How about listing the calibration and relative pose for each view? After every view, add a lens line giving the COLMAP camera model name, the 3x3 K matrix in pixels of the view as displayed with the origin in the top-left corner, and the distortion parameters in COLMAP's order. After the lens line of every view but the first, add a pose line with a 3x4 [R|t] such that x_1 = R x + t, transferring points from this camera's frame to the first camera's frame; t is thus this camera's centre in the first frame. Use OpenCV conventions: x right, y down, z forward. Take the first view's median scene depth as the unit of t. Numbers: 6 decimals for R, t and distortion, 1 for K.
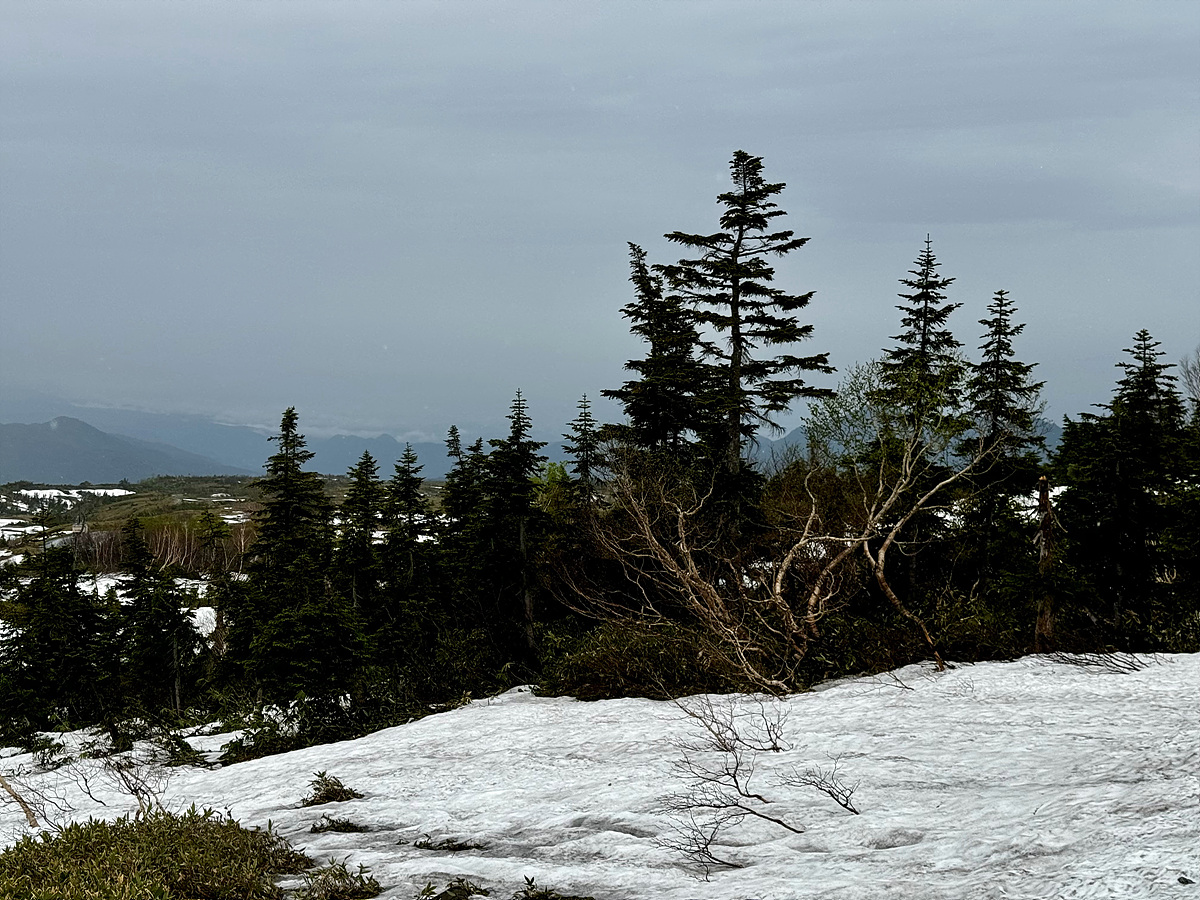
lens RADIAL K [[1649.3, 0, 600.3], [0, 1649.3, 452.4], [0, 0, 1]] dist [0.114734, 0.000000]
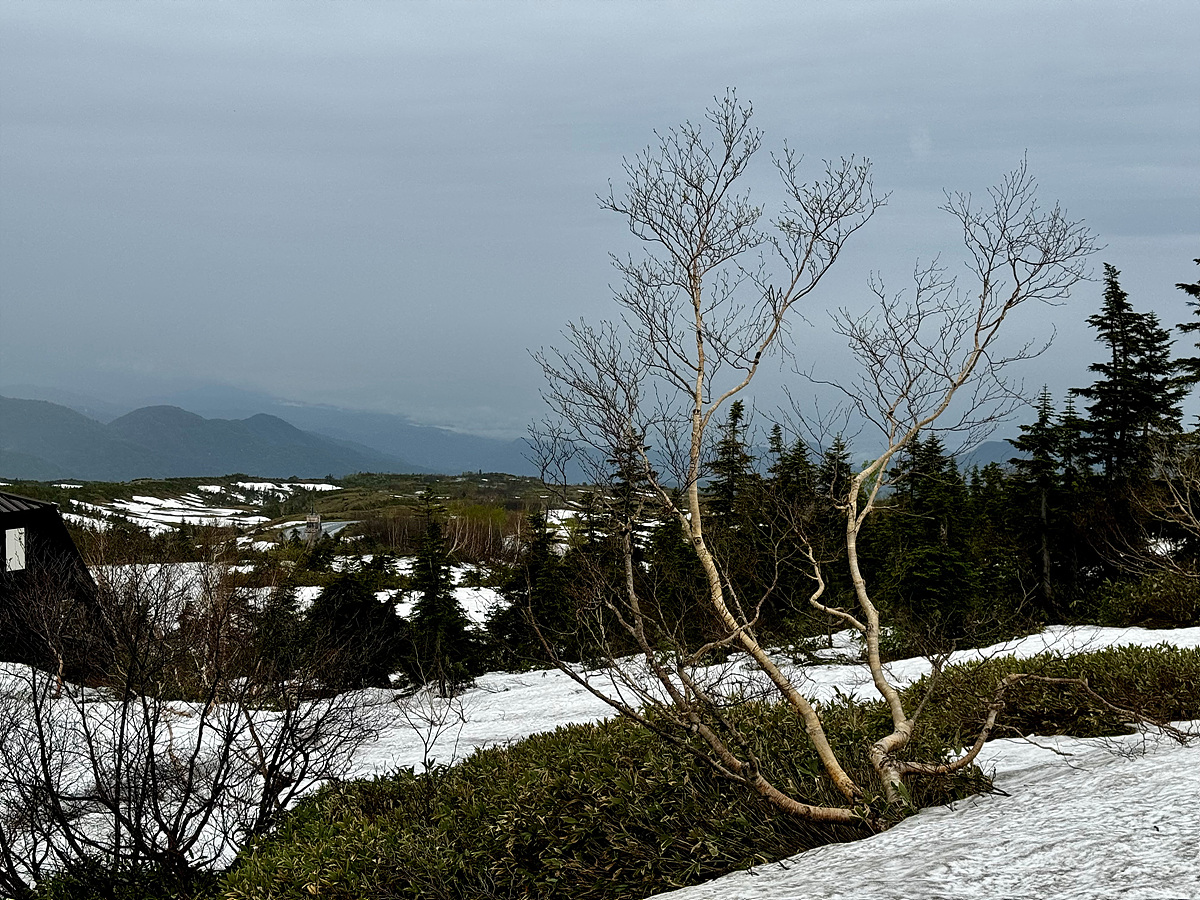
lens RADIAL K [[1649.3, 0, 601.4], [0, 1649.3, 455.0], [0, 0, 1]] dist [0.114734, 0.000000]
pose [[0.993591, 0.026480, -0.109889, -0.240020], [-0.026775, 0.999641, -0.001202, 0.024173], [0.109818, 0.004136, 0.993943, -0.258643]]
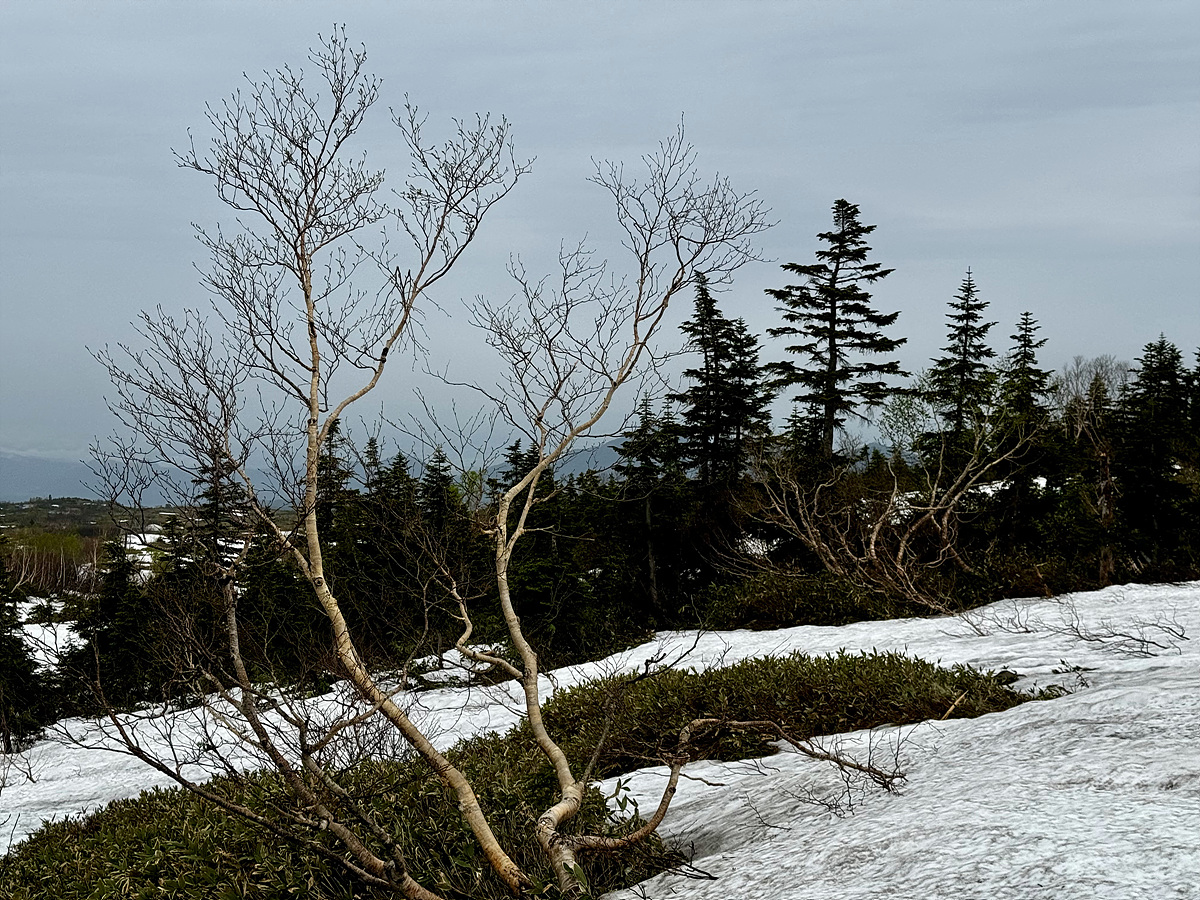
lens RADIAL K [[1649.3, 0, 605.7], [0, 1649.3, 449.7], [0, 0, 1]] dist [0.114734, 0.000000]
pose [[0.990527, -0.004044, 0.137262, -0.247104], [0.006129, 0.999872, -0.014774, 0.023354], [-0.137184, 0.015476, 0.990425, -0.201299]]
